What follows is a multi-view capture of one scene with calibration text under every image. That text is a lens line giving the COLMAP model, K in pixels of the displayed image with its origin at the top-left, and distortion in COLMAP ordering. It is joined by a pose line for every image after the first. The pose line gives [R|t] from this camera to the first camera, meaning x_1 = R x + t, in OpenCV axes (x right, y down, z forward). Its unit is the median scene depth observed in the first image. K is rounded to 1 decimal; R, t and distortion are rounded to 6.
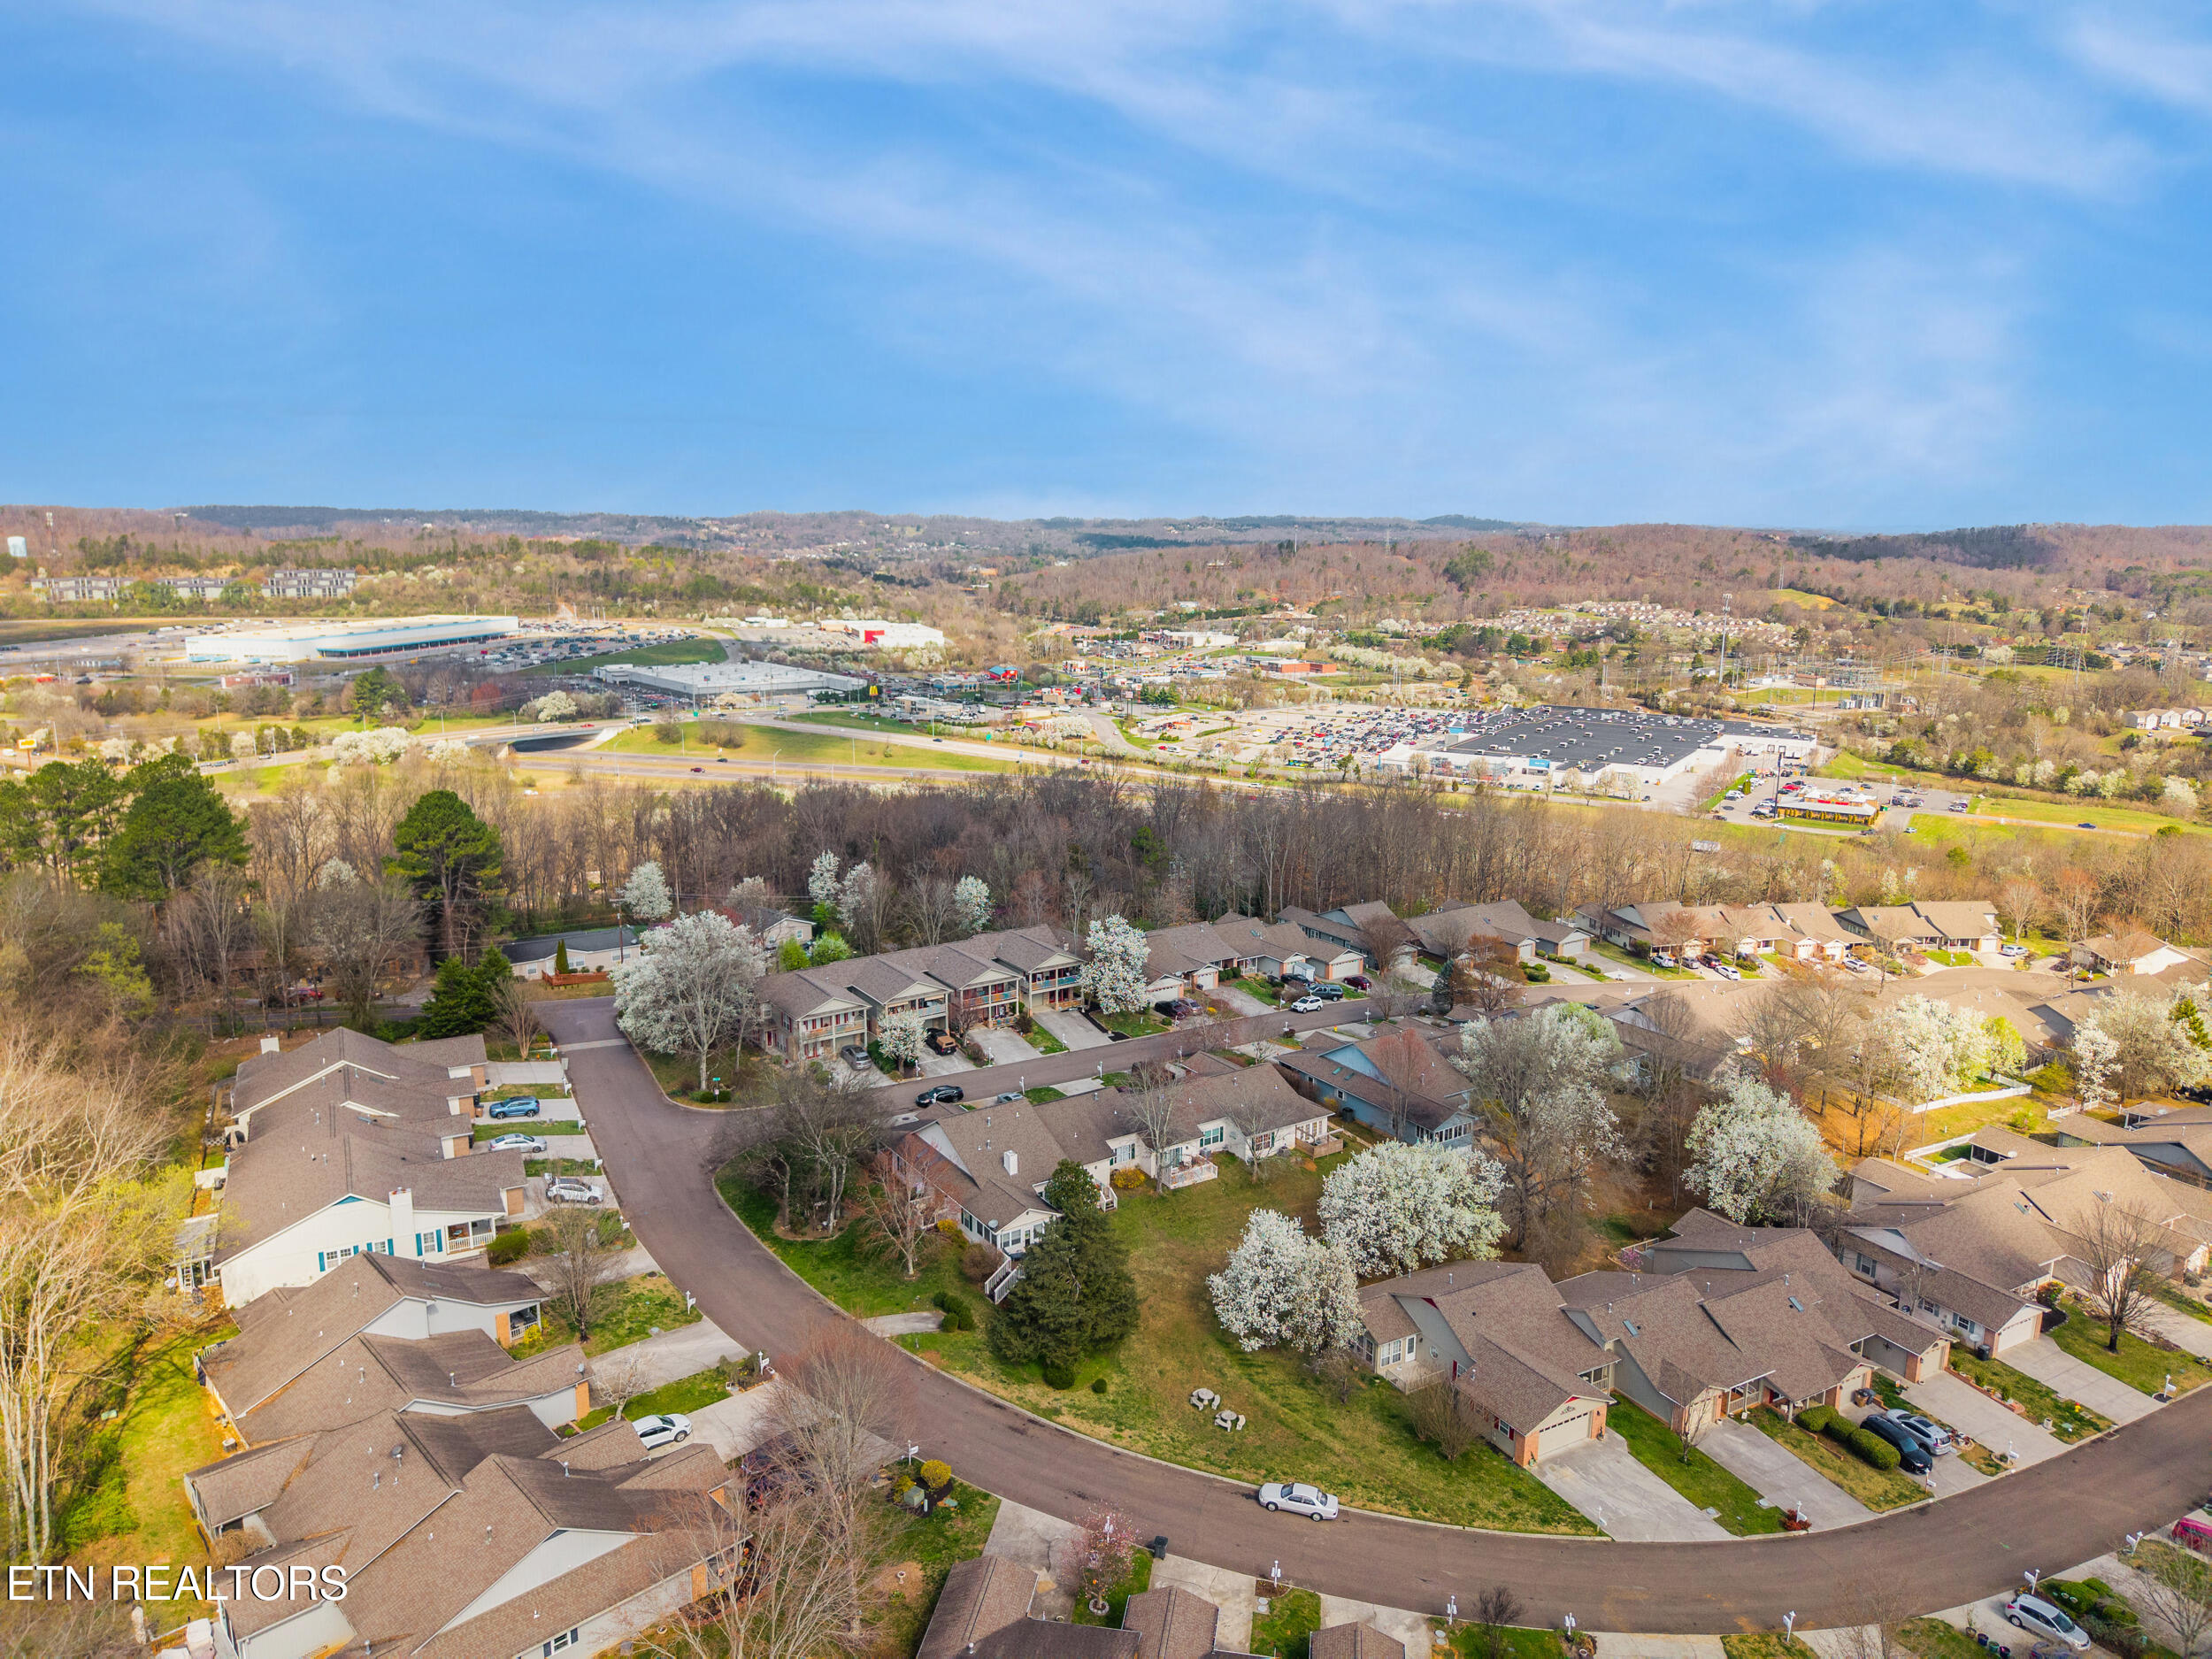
lens RADIAL K [[1473.0, 0, 1118.8], [0, 1473.0, 825.5], [0, 0, 1]] dist [0.067829, -0.102439]
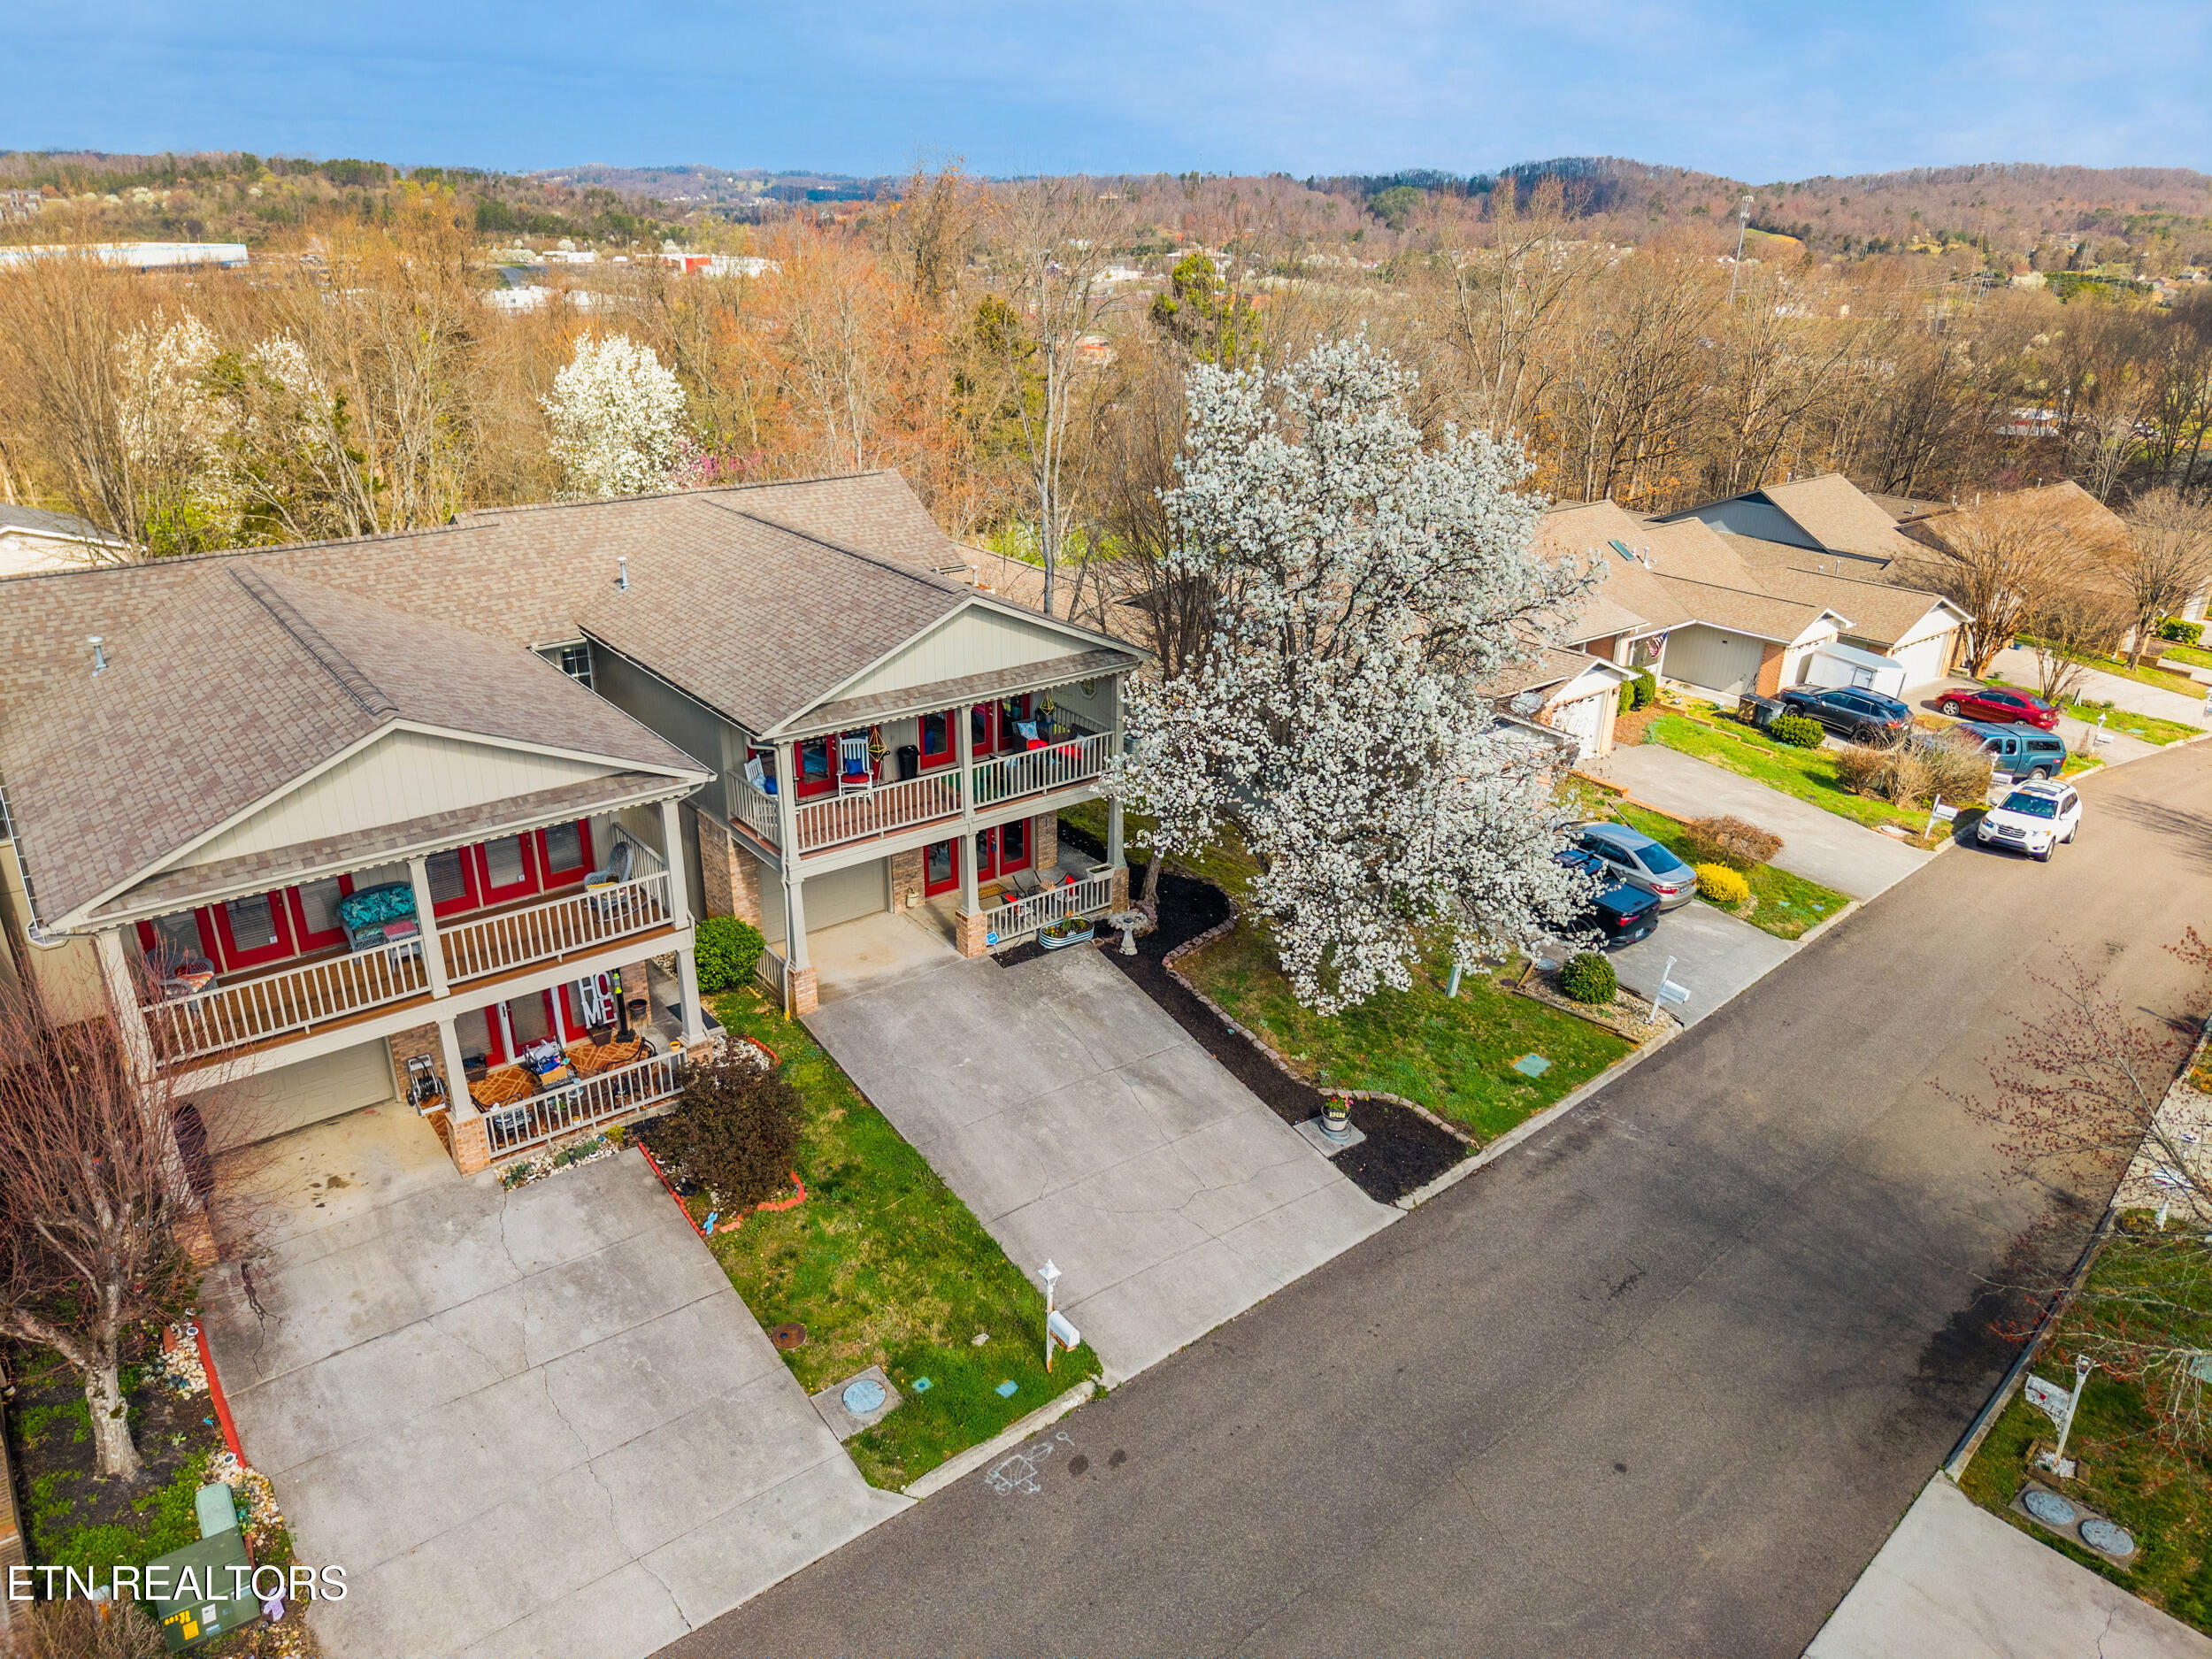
lens RADIAL K [[1478.7, 0, 1105.2], [0, 1478.7, 818.1], [0, 0, 1]] dist [-0.000259, 0.003681]
pose [[0.997361, -0.027385, 0.067234, -0.005362], [0.013696, 0.980470, 0.196193, 0.011138], [-0.071293, -0.194754, 0.978258, 0.119172]]
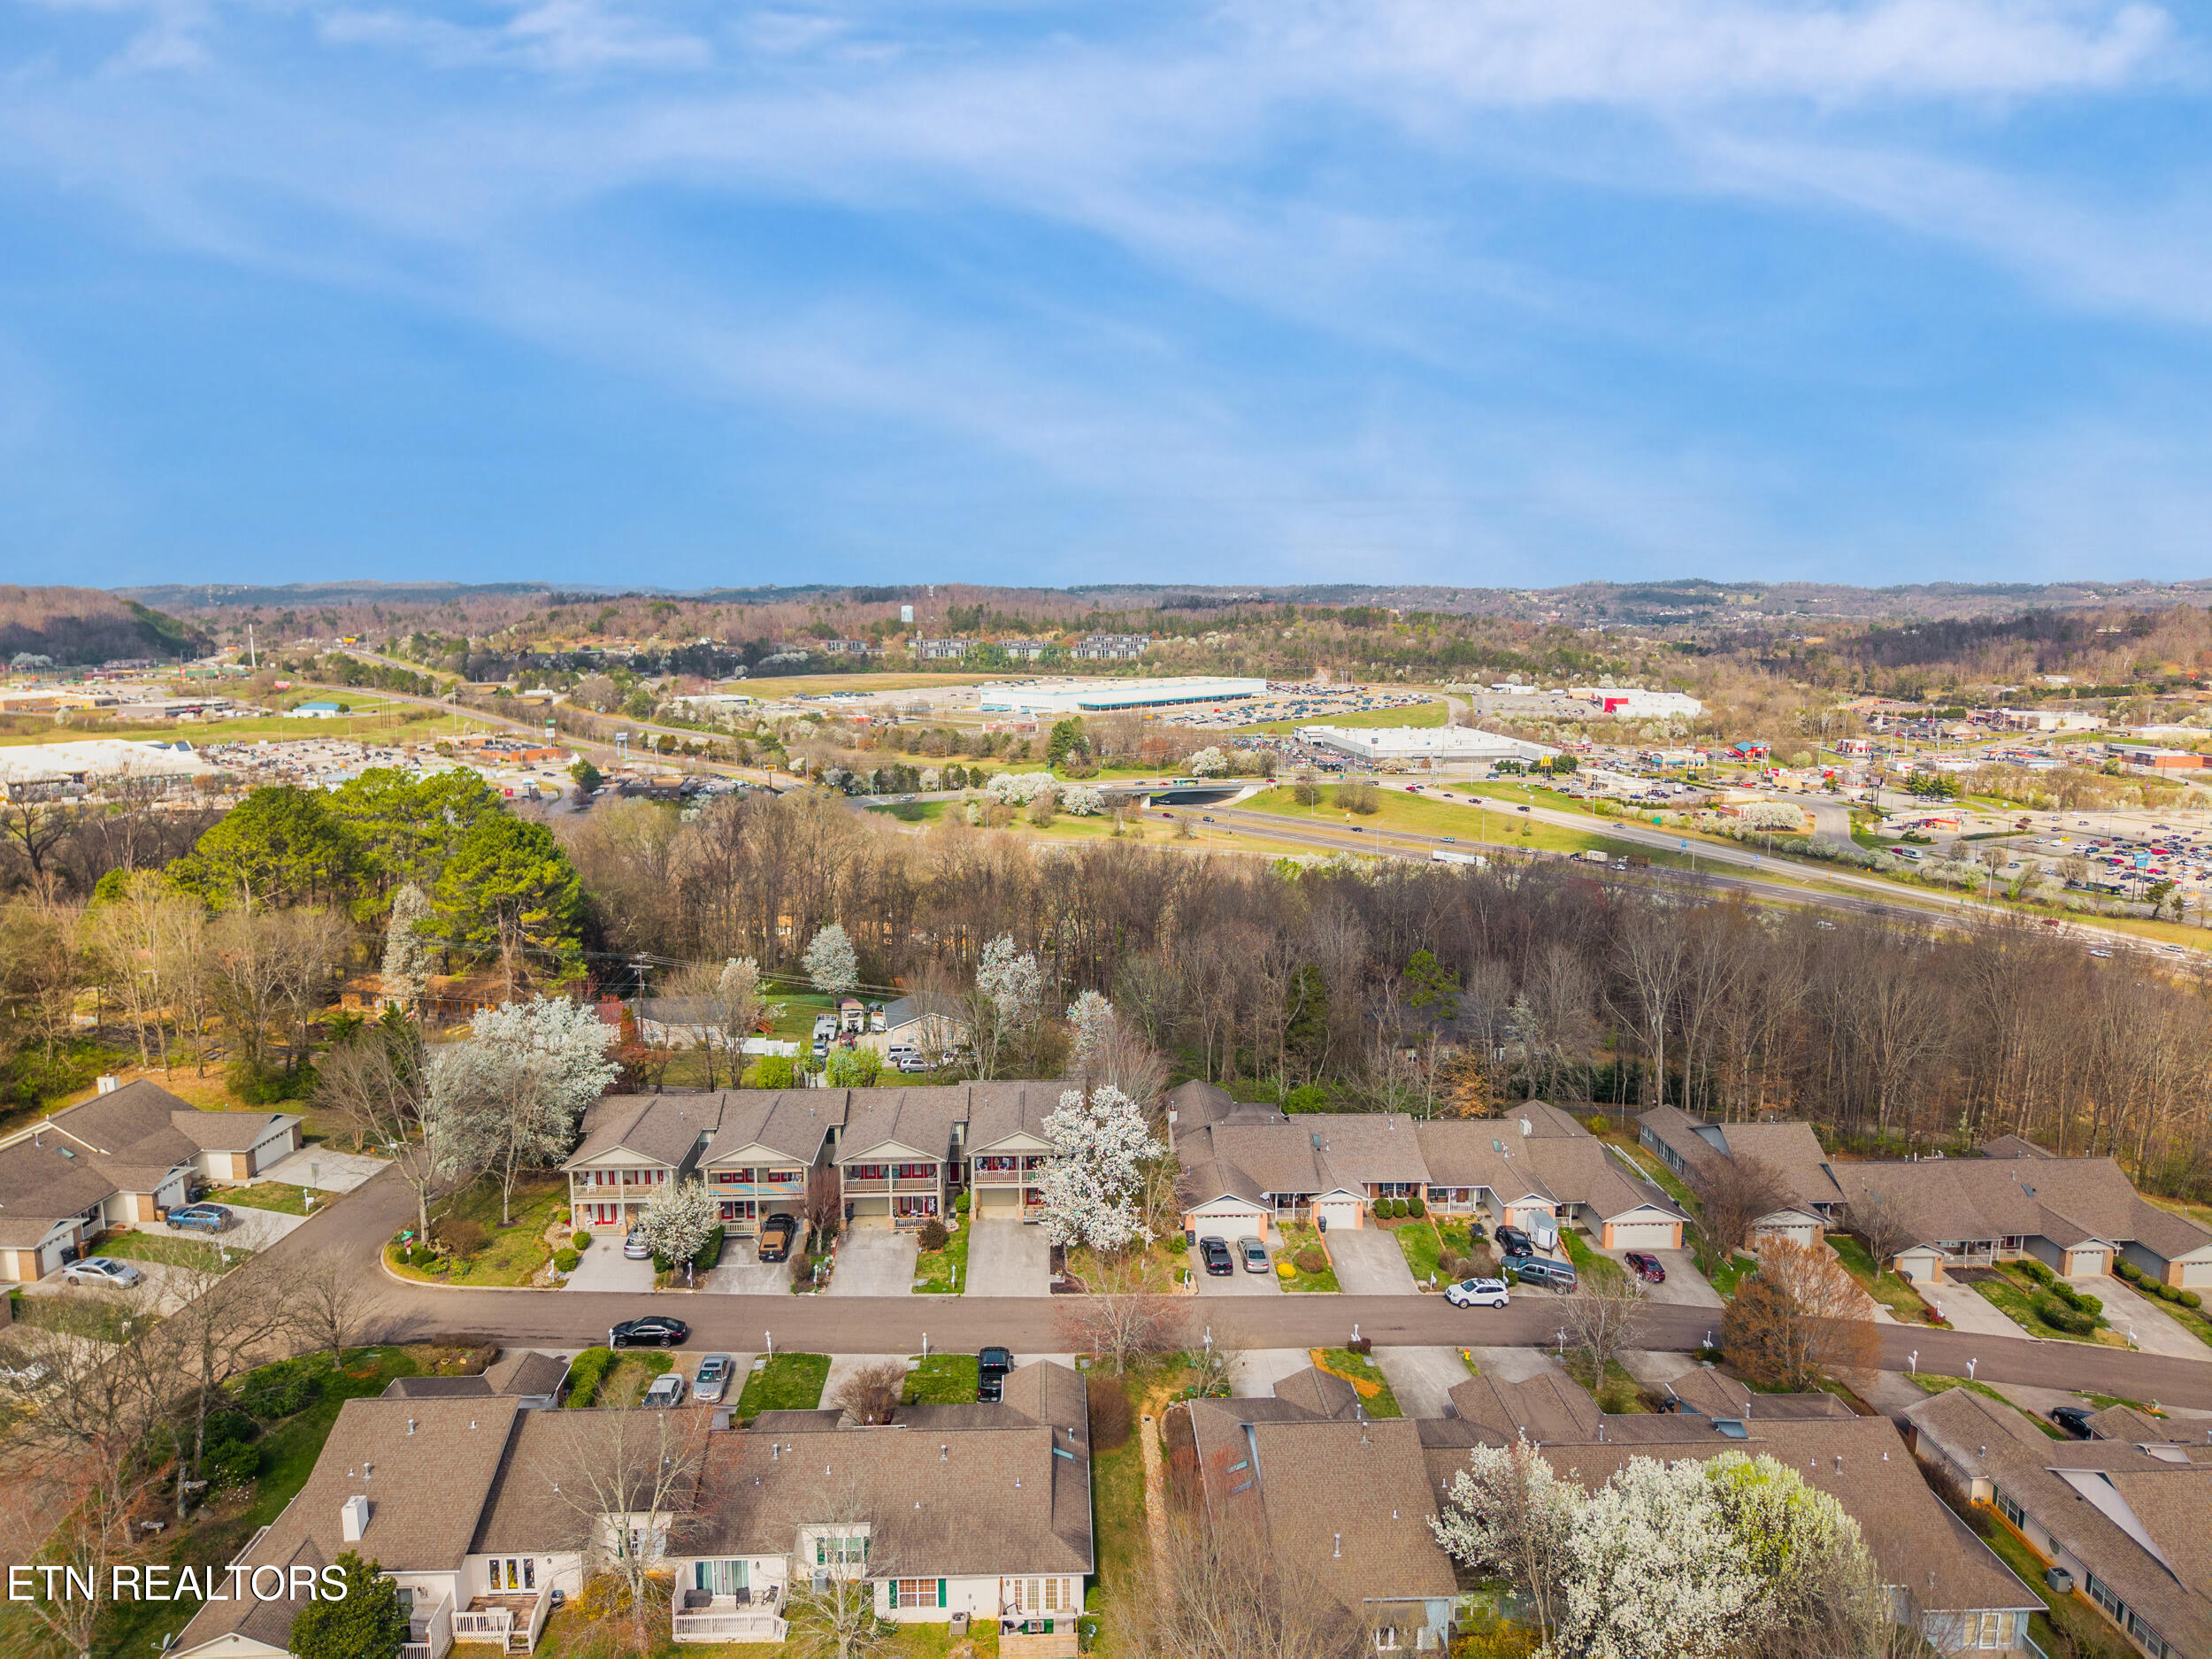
lens RADIAL K [[1473.0, 0, 1118.8], [0, 1473.0, 825.5], [0, 0, 1]] dist [0.067829, -0.102439]
pose [[0.852653, 0.070676, -0.517676, 0.045191], [-0.095728, 0.995169, -0.021806, -0.005192], [0.513634, 0.068149, 0.855299, 0.064396]]
